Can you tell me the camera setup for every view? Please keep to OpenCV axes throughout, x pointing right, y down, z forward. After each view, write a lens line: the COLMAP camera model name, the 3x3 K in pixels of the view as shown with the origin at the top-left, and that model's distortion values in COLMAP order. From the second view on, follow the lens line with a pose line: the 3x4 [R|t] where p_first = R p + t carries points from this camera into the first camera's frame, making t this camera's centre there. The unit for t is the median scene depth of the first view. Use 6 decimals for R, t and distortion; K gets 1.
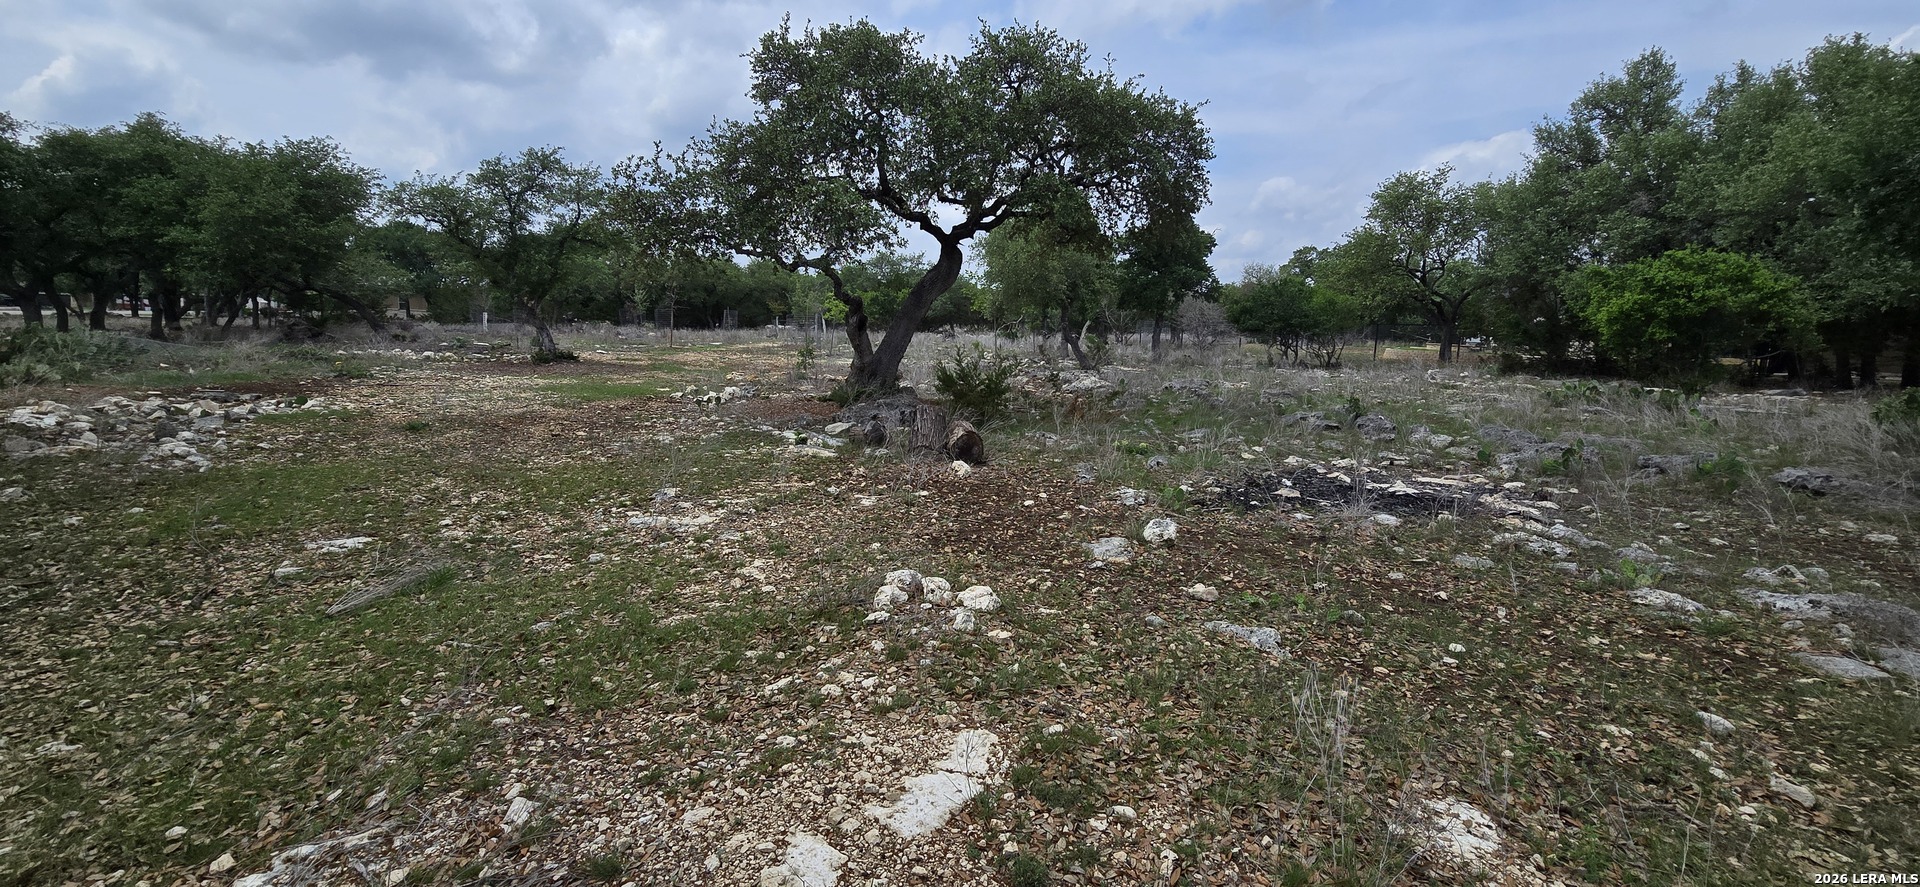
lens RADIAL K [[831.0, 0, 960.0], [0, 831.0, 443.5], [0, 0, 1]] dist [0.000145, -0.000186]
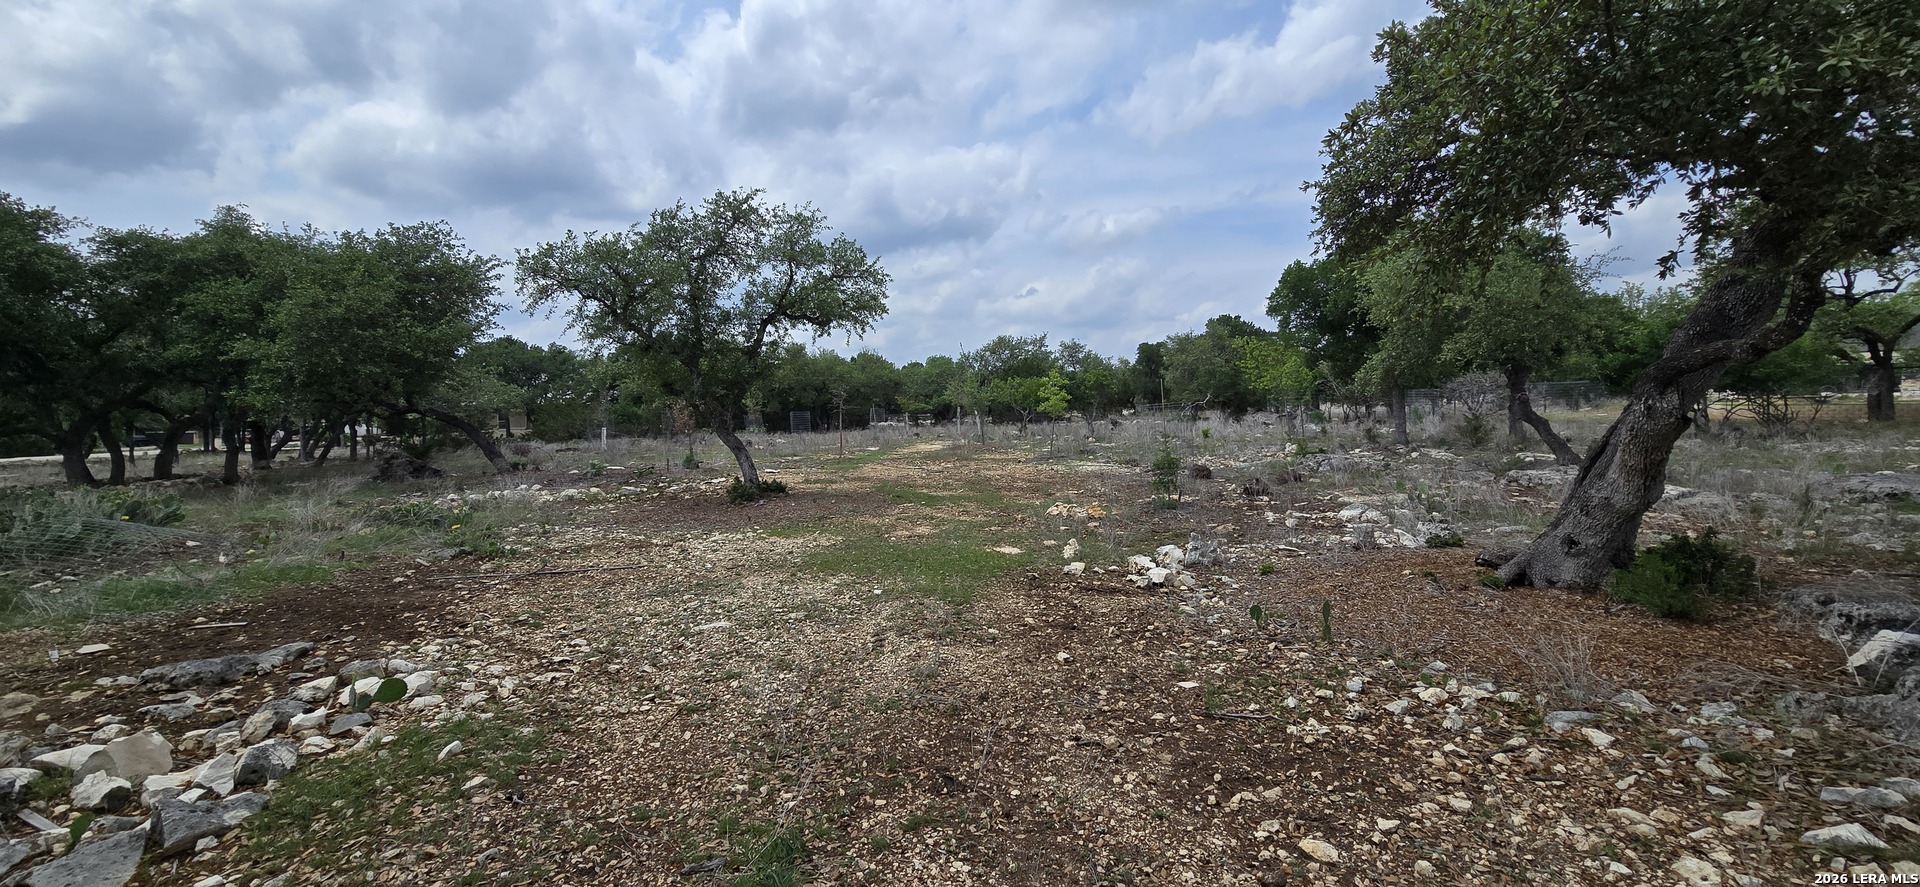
lens RADIAL K [[831.0, 0, 960.0], [0, 831.0, 443.5], [0, 0, 1]] dist [0.000145, -0.000186]
pose [[0.995853, -0.052361, -0.074394, -0.232535], [0.044100, 0.993101, -0.108655, -0.052537], [0.079570, 0.104924, 0.991292, 0.294300]]
